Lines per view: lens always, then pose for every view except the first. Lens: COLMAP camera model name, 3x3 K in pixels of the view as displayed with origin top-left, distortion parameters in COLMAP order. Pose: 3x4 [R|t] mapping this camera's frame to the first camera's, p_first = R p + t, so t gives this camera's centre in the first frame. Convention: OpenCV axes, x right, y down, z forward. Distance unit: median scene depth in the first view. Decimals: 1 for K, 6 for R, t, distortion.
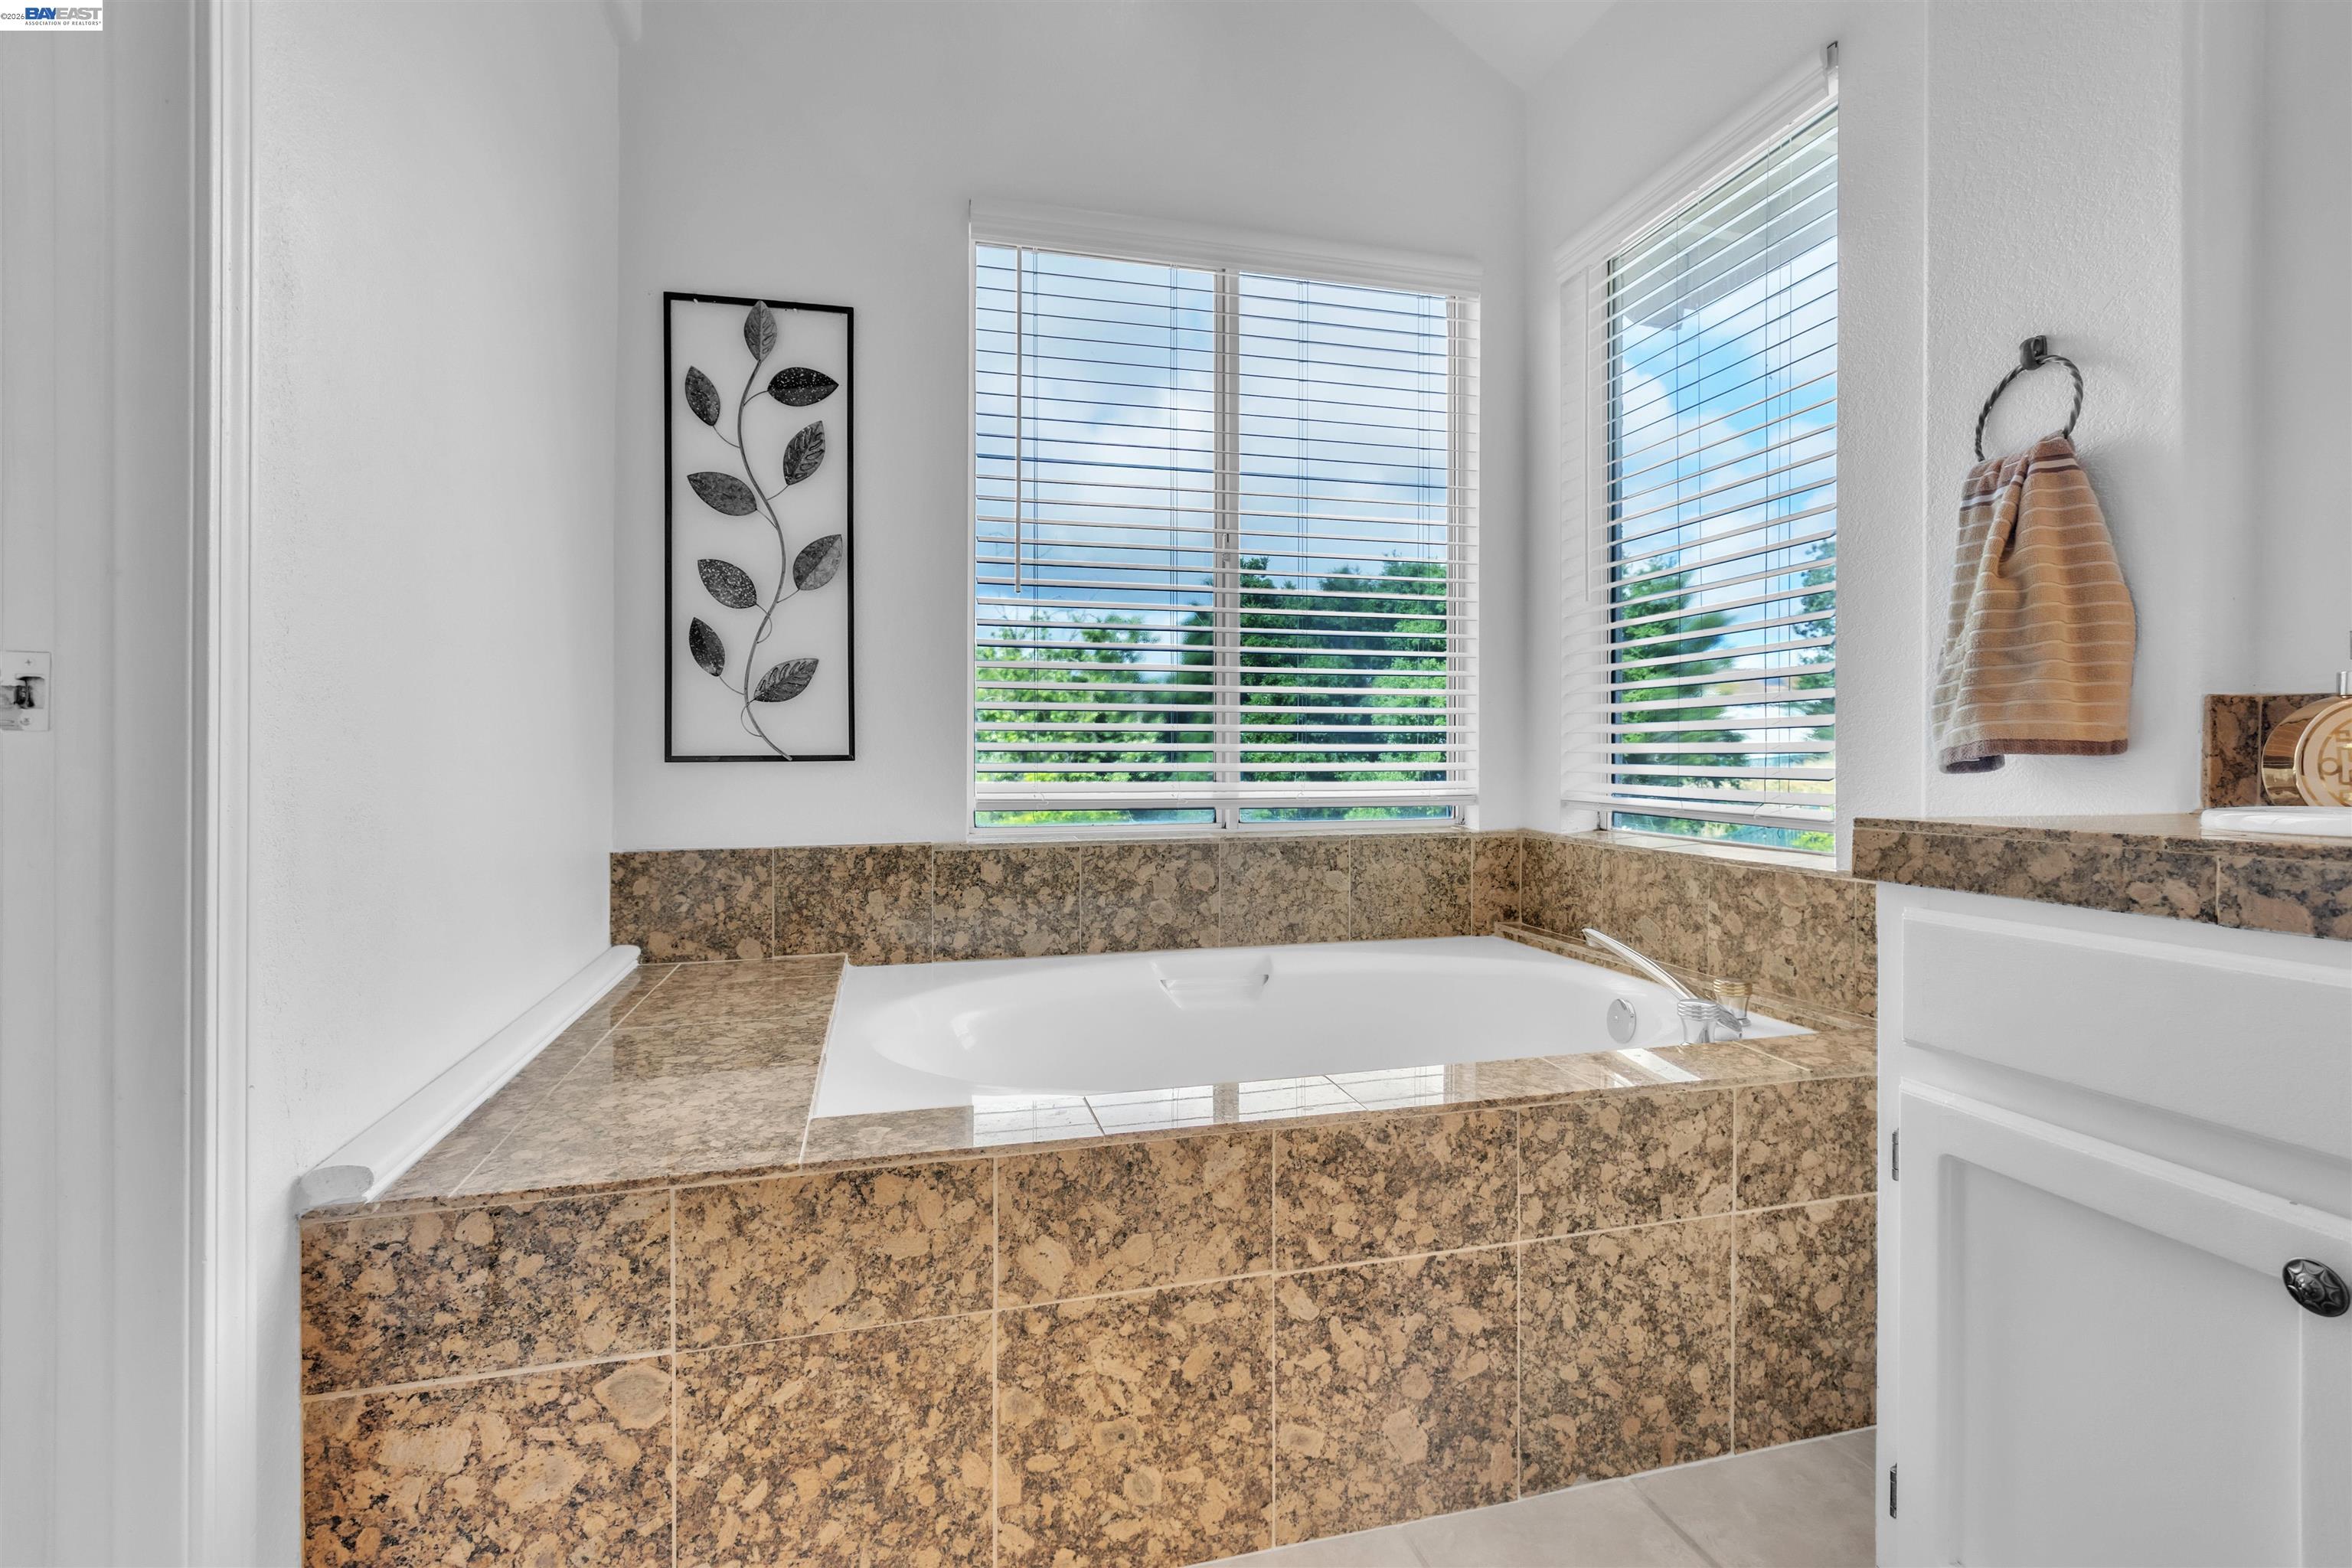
lens RADIAL K [[1067.5, 0, 1163.3], [0, 1067.5, 783.4], [0, 0, 1]] dist [0.000084, -0.000375]
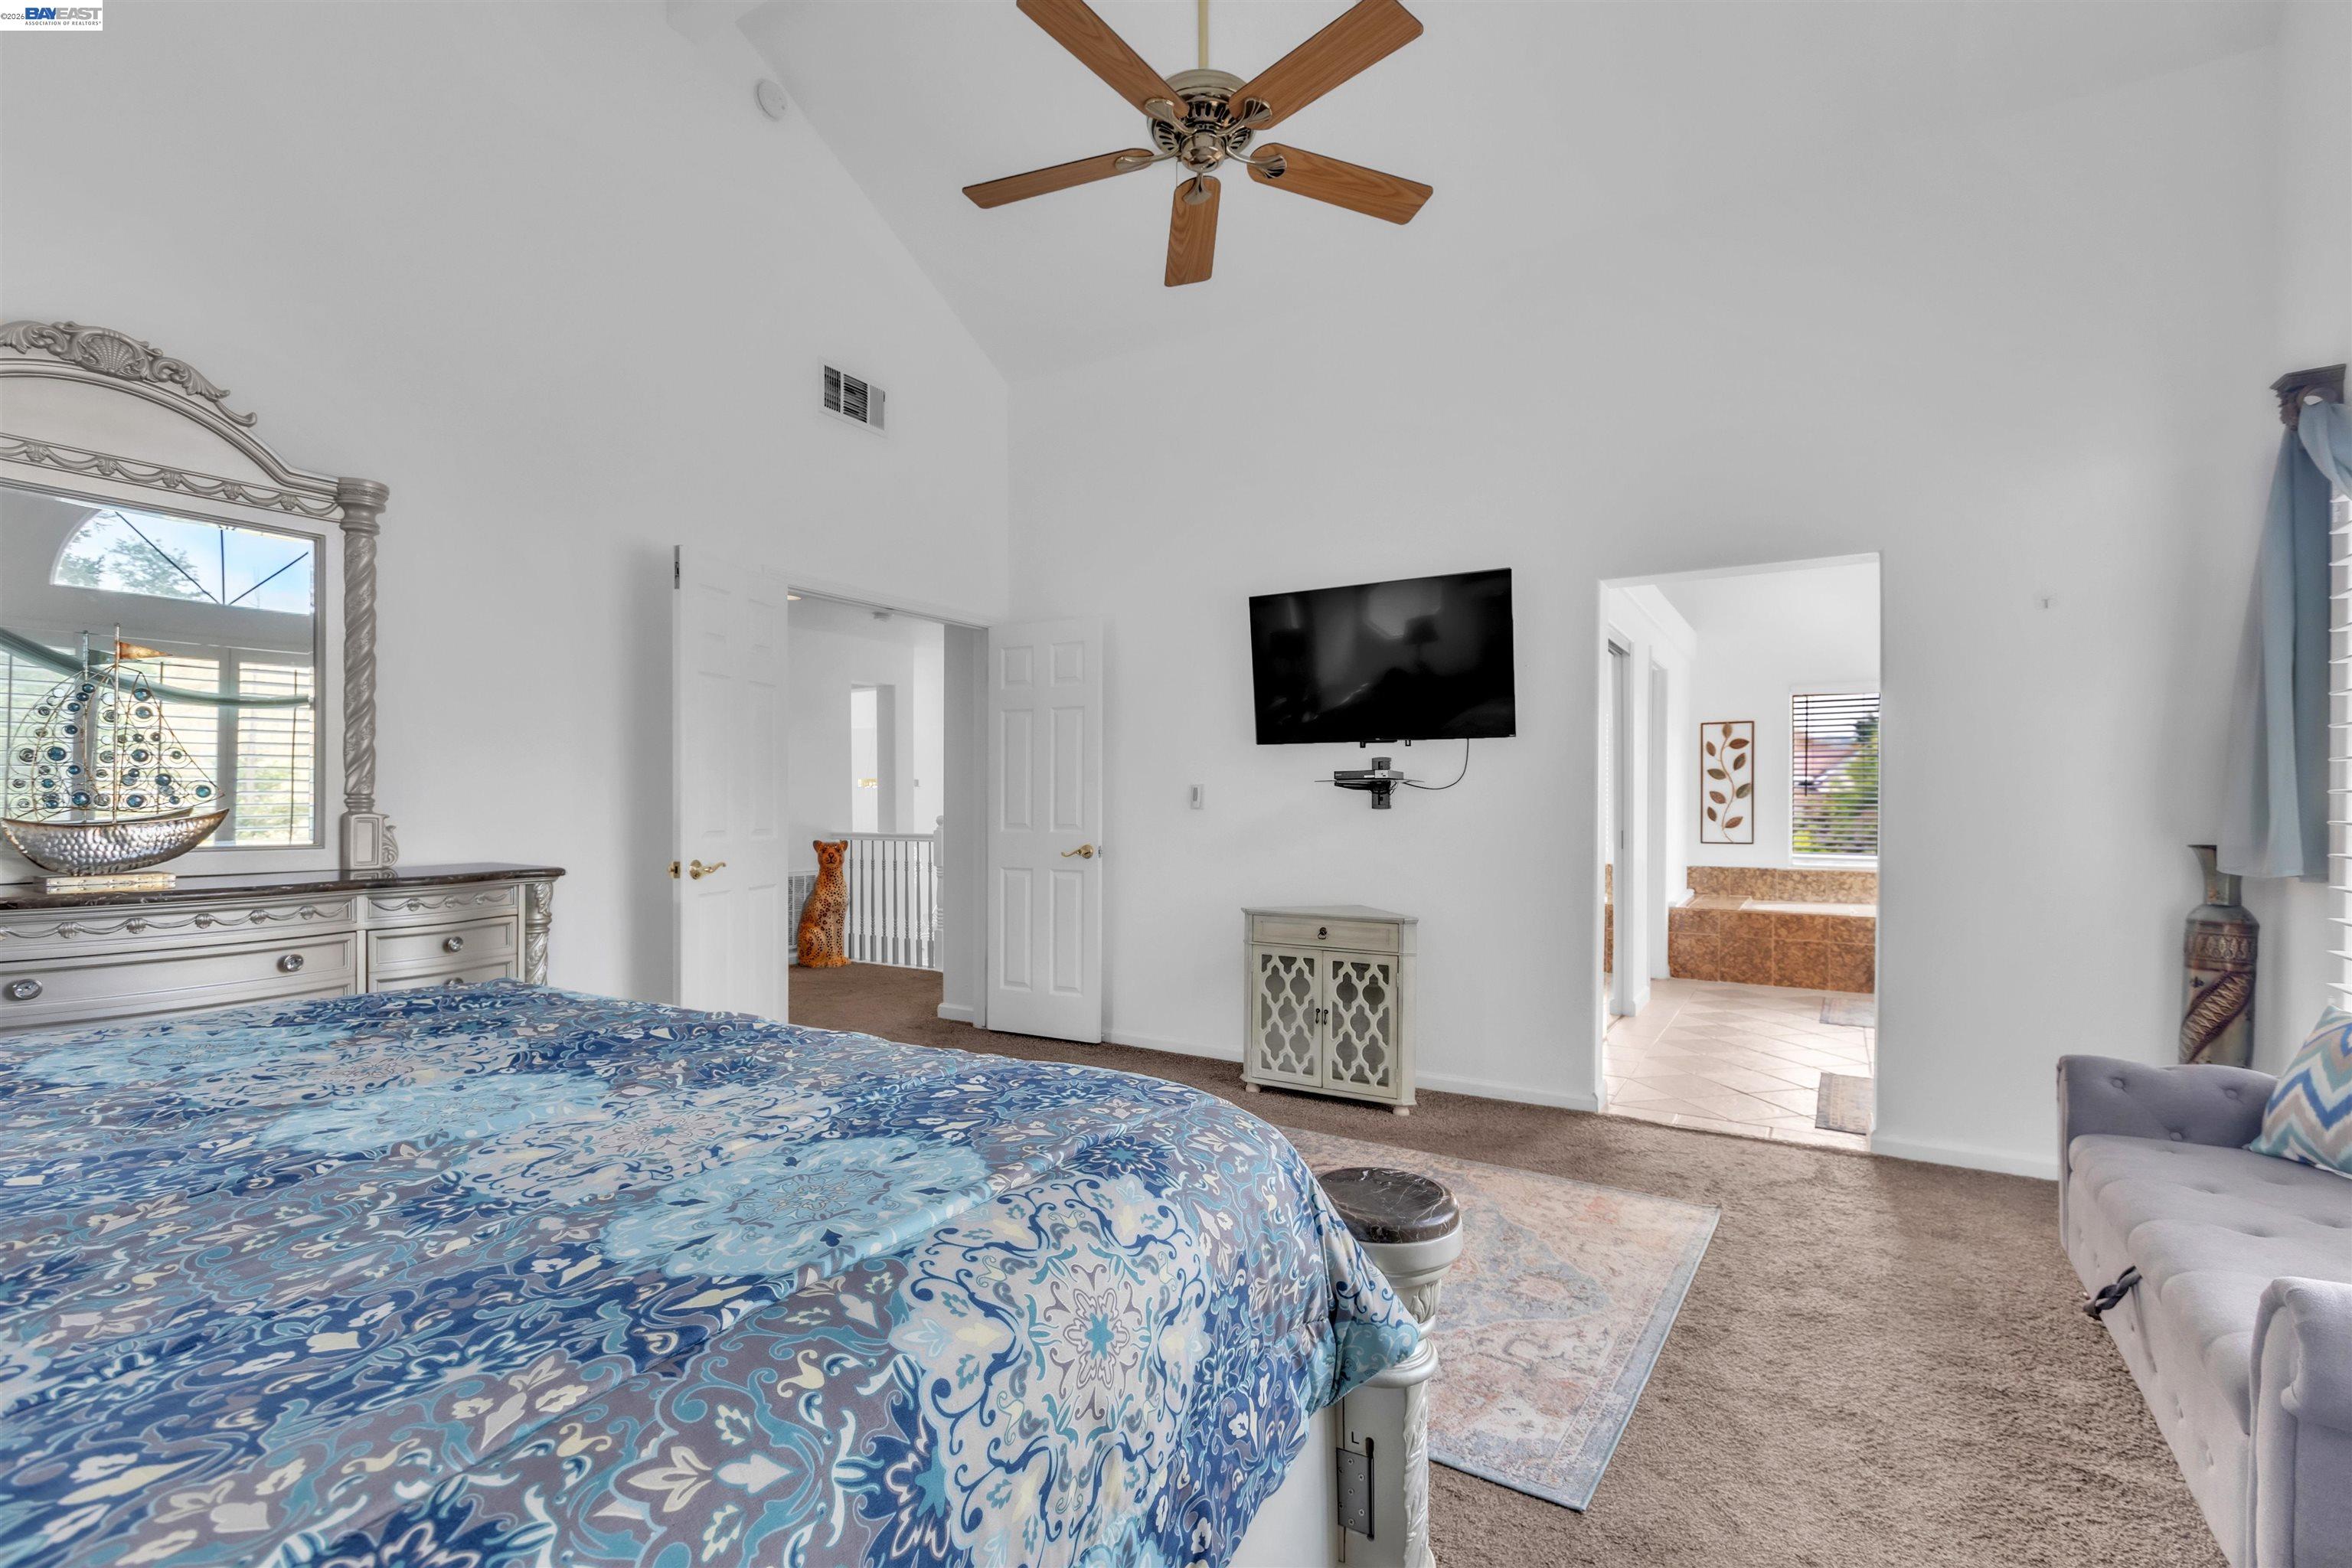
lens RADIAL K [[1067.5, 0, 1159.3], [0, 1067.5, 800.4], [0, 0, 1]] dist [0.000084, -0.000375]
pose [[0.686871, -0.001676, -0.726777, 1.030556], [-0.018508, 0.999633, -0.019797, -0.065737], [0.726544, 0.027049, 0.686588, -3.180741]]
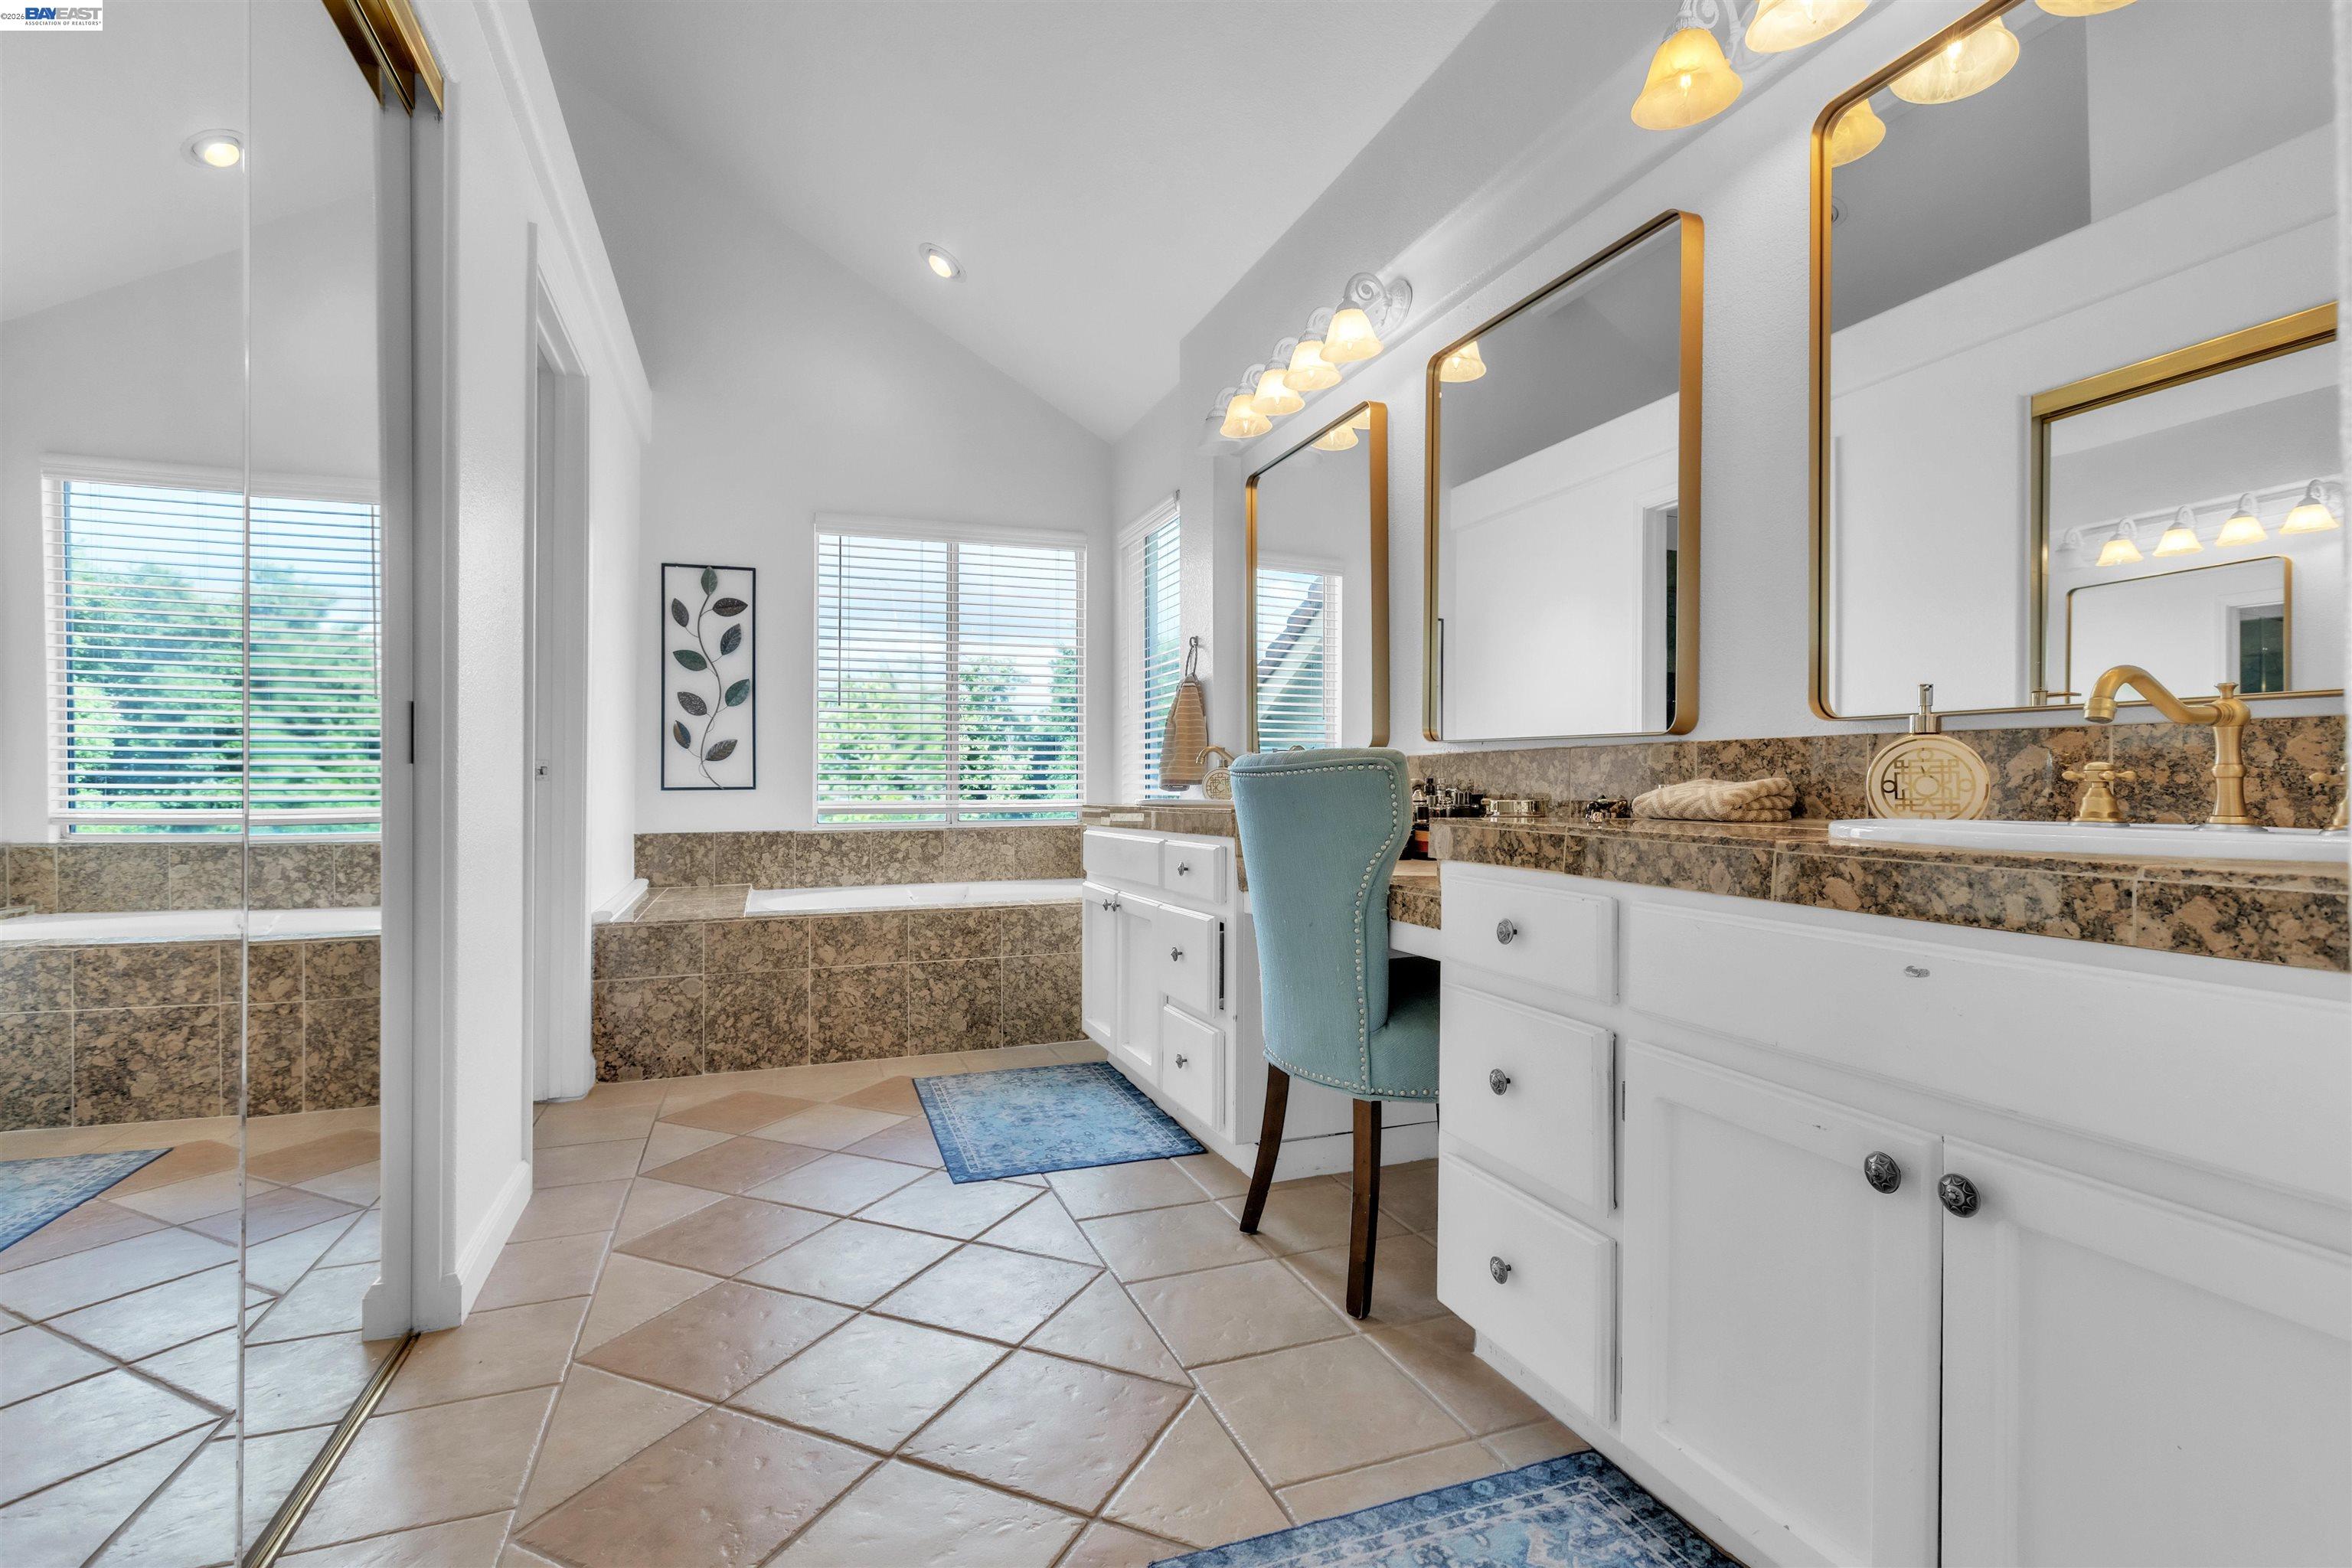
lens RADIAL K [[1067.5, 0, 1177.0], [0, 1067.5, 781.0], [0, 0, 1]] dist [0.000084, -0.000375]
pose [[0.993449, -0.002253, 0.114250, 0.292826], [0.005739, 0.999528, -0.030195, 0.029811], [-0.114128, 0.030652, 0.992993, -1.178881]]
